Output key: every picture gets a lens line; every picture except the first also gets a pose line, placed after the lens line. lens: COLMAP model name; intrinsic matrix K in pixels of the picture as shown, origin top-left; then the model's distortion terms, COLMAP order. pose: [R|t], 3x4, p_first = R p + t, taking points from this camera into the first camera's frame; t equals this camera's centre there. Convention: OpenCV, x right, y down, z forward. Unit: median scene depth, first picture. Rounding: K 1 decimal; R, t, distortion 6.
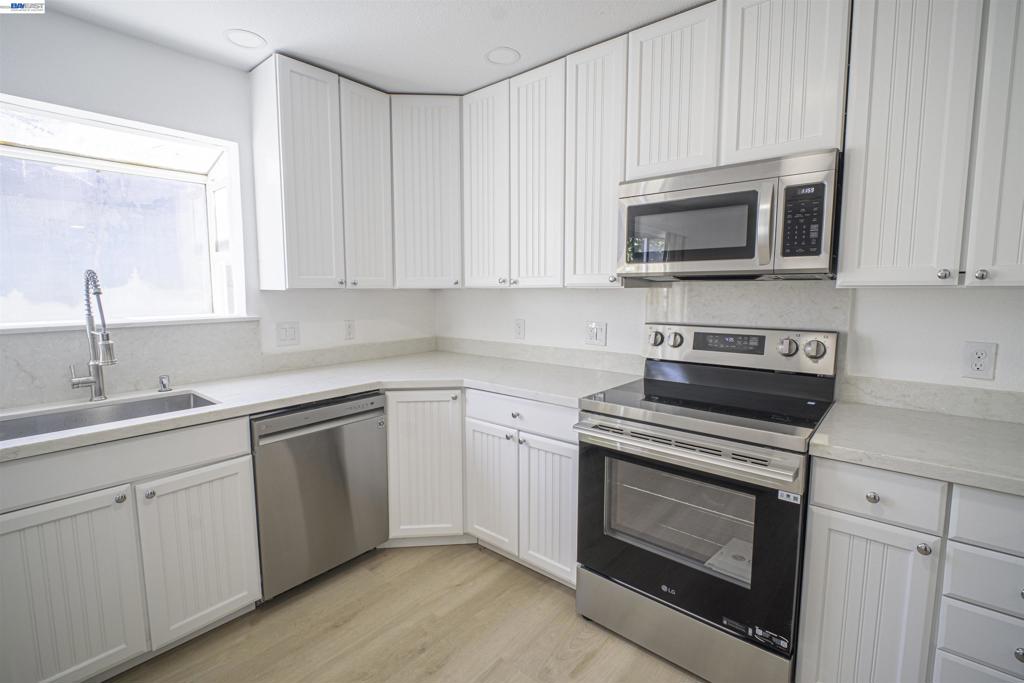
lens RADIAL K [[463.2, 0, 504.6], [0, 463.2, 335.2], [0, 0, 1]] dist [-0.001731, -0.005275]
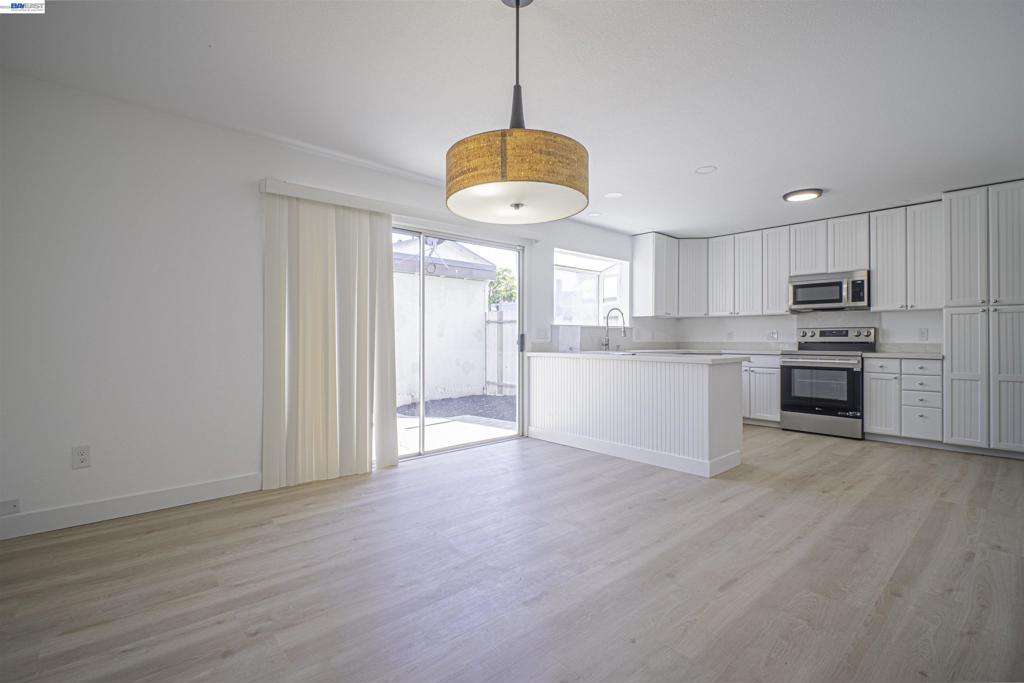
lens RADIAL K [[463.2, 0, 506.4], [0, 463.2, 335.0], [0, 0, 1]] dist [-0.001731, -0.005275]
pose [[0.989600, 0.002431, -0.143825, -1.063721], [-0.017992, 0.994097, -0.106993, 0.361049], [0.142716, 0.108468, 0.983802, -2.007109]]
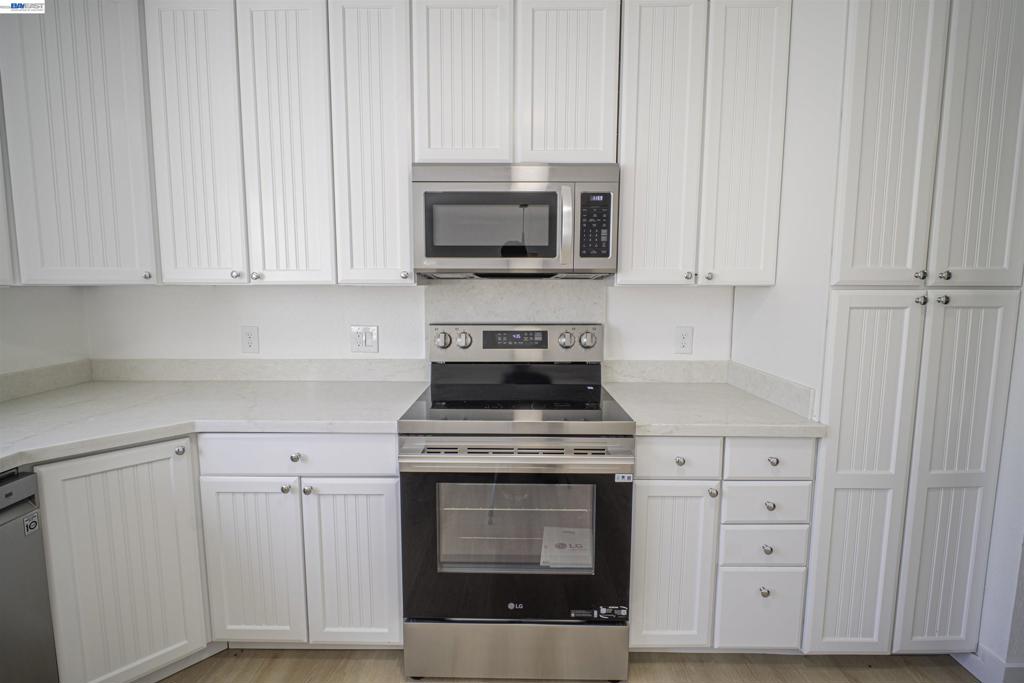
lens RADIAL K [[463.2, 0, 504.0], [0, 463.2, 335.5], [0, 0, 1]] dist [-0.001731, -0.005275]
pose [[0.766752, -0.064658, 0.638679, -0.194738], [0.061166, 0.997747, 0.027577, -0.022915], [-0.639023, 0.017921, 0.768979, 0.236180]]
